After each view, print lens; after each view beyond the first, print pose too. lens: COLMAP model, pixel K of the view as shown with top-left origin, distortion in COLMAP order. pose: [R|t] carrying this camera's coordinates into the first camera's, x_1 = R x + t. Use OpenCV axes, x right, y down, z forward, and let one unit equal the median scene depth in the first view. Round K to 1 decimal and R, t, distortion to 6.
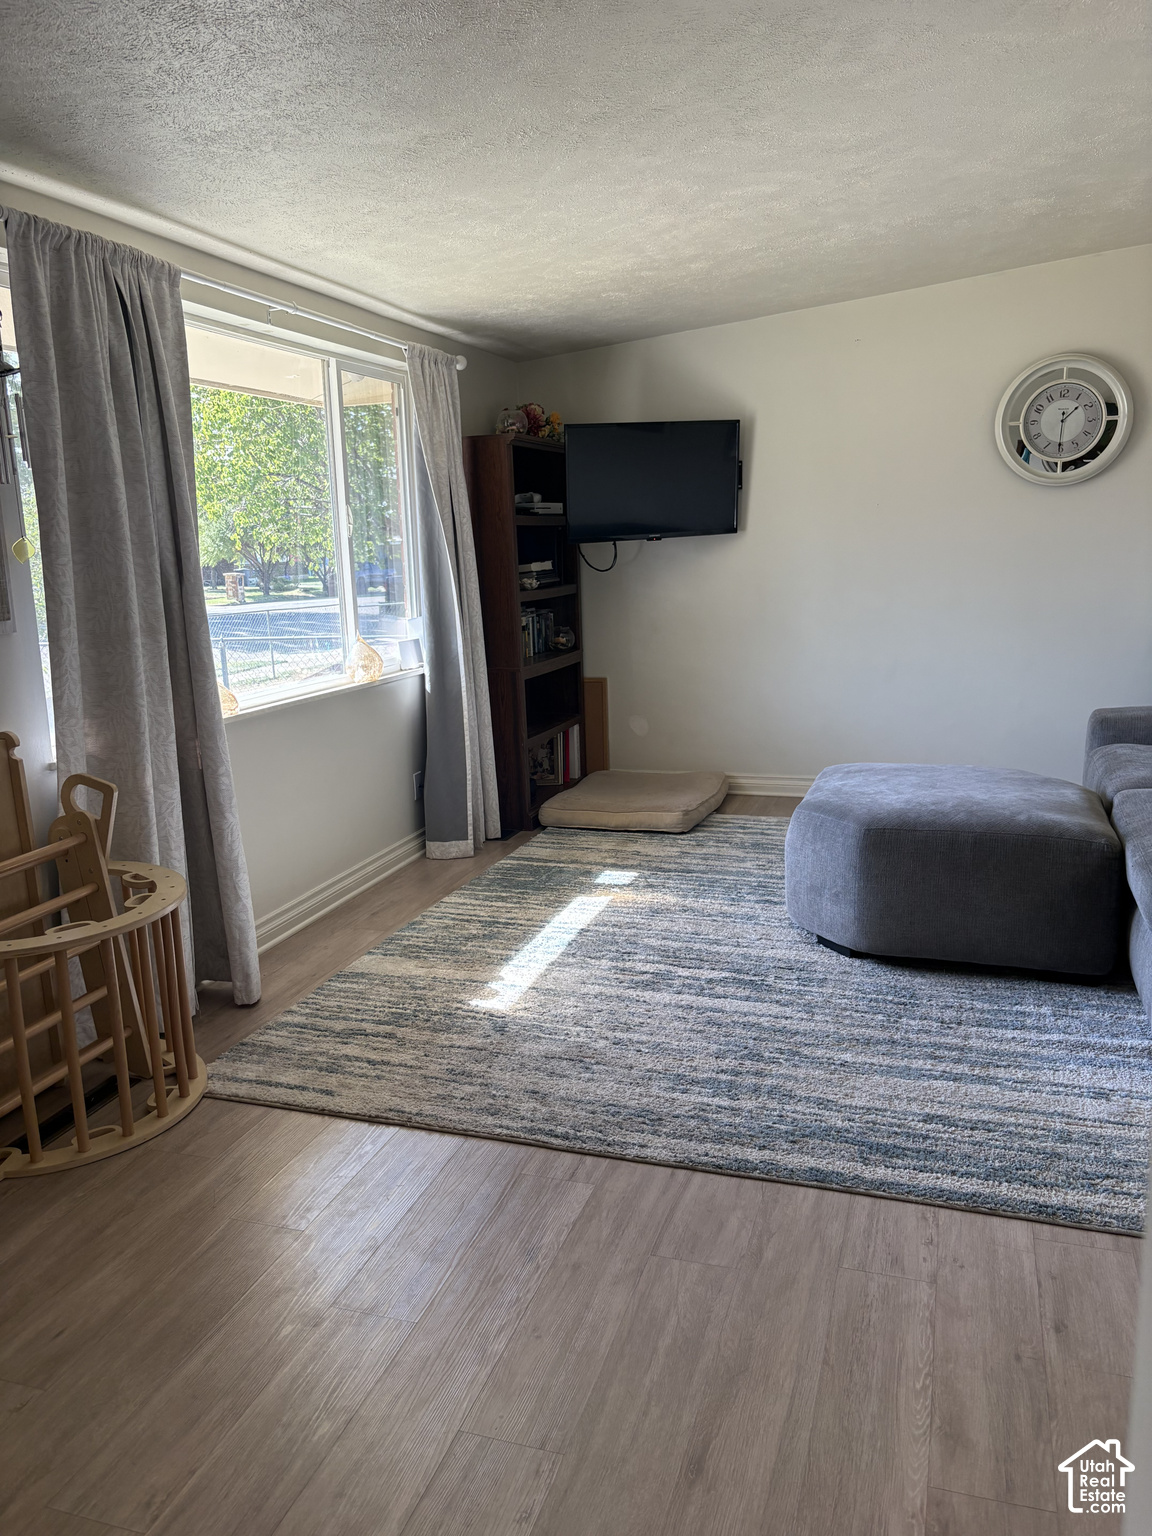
lens RADIAL K [[1191.3, 0, 570.2], [0, 1191.3, 765.9], [0, 0, 1]] dist [0.084931, -0.051346]
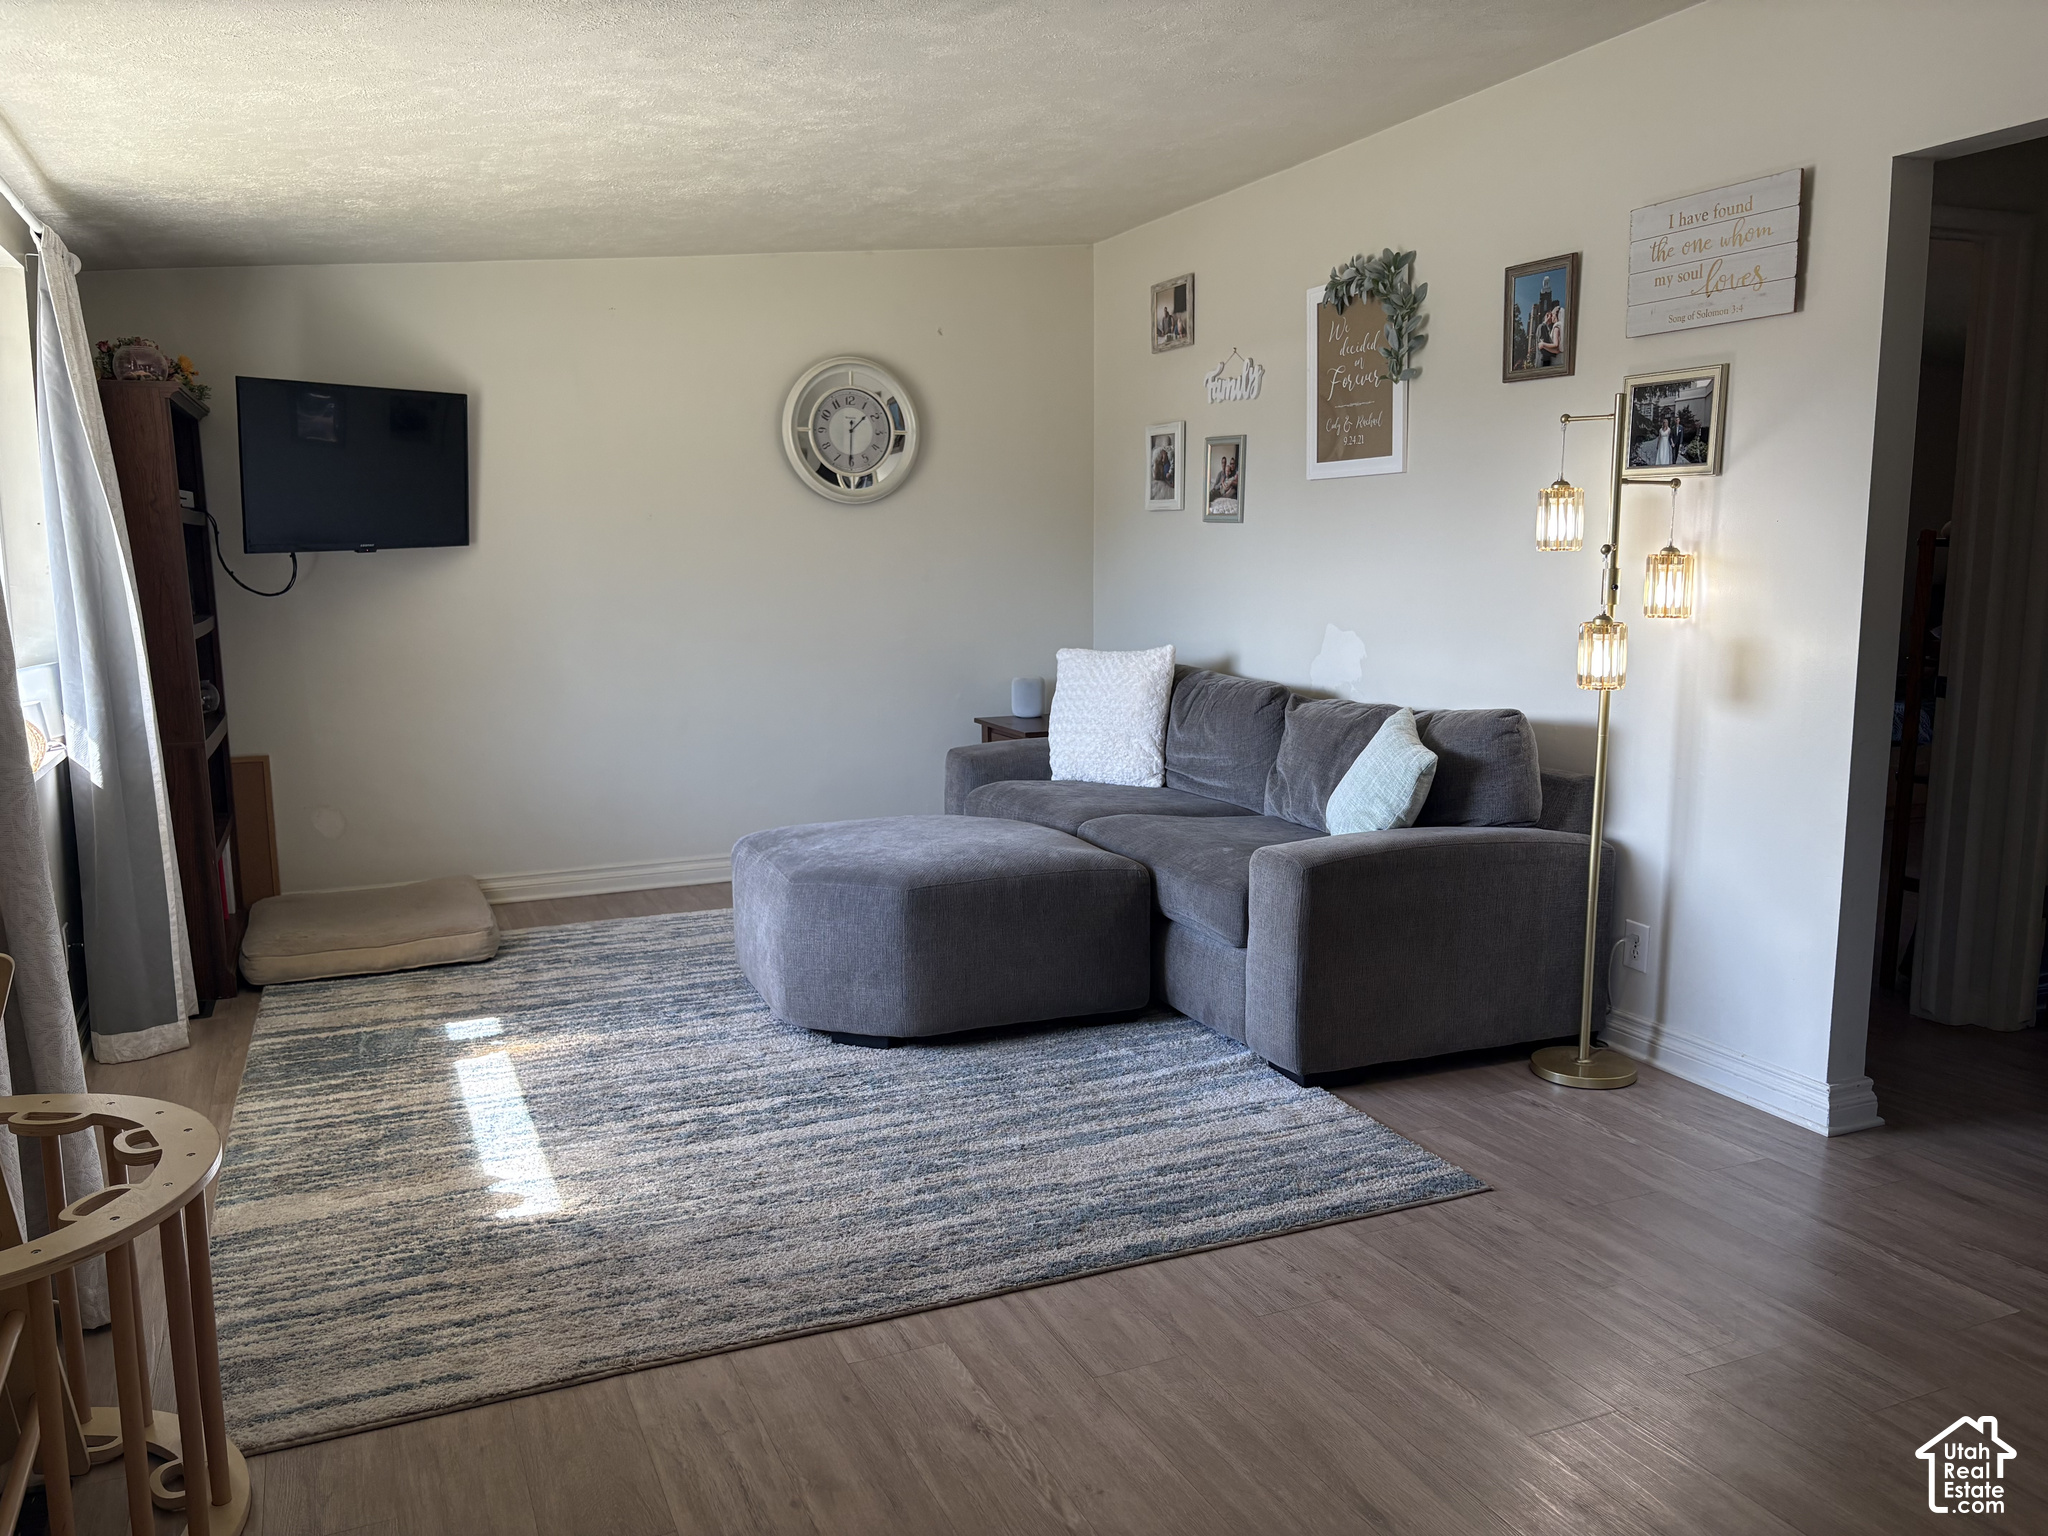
lens RADIAL K [[1588.5, 0, 1019.7], [0, 1588.5, 774.3], [0, 0, 1]] dist [0.084931, -0.051346]
pose [[0.745039, -0.075464, 0.662738, -0.423869], [0.116928, 0.992970, -0.018383, 0.001196], [-0.656692, 0.091189, 0.748625, 0.097356]]
